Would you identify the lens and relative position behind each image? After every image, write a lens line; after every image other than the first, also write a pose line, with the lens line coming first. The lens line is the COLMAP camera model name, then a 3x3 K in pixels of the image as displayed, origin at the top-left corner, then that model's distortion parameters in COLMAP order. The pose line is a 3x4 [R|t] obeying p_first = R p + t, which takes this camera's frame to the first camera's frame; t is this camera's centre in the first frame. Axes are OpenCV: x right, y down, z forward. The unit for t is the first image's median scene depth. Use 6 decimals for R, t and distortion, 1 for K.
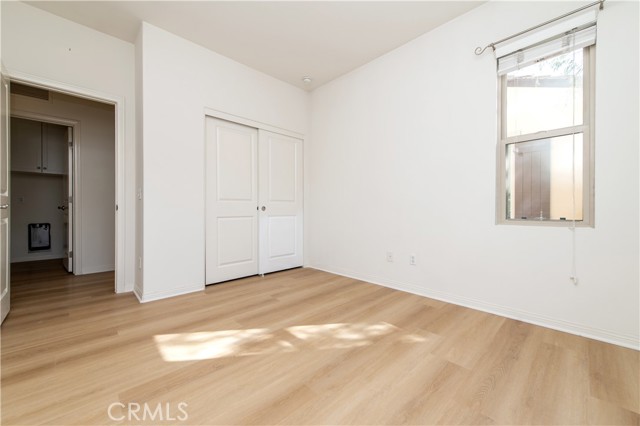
lens RADIAL K [[250.9, 0, 319.3], [0, 250.9, 209.0], [0, 0, 1]] dist [0.017135, -0.004776]
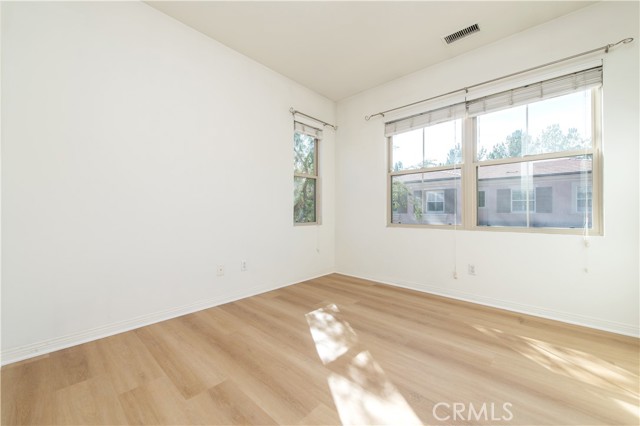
lens RADIAL K [[250.9, 0, 321.7], [0, 250.9, 212.8], [0, 0, 1]] dist [0.017135, -0.004776]
pose [[-0.090522, 0.001355, 0.995894, -0.875748], [-0.018628, 0.999822, -0.003053, -0.024669], [-0.995720, -0.018828, -0.090481, 0.980174]]
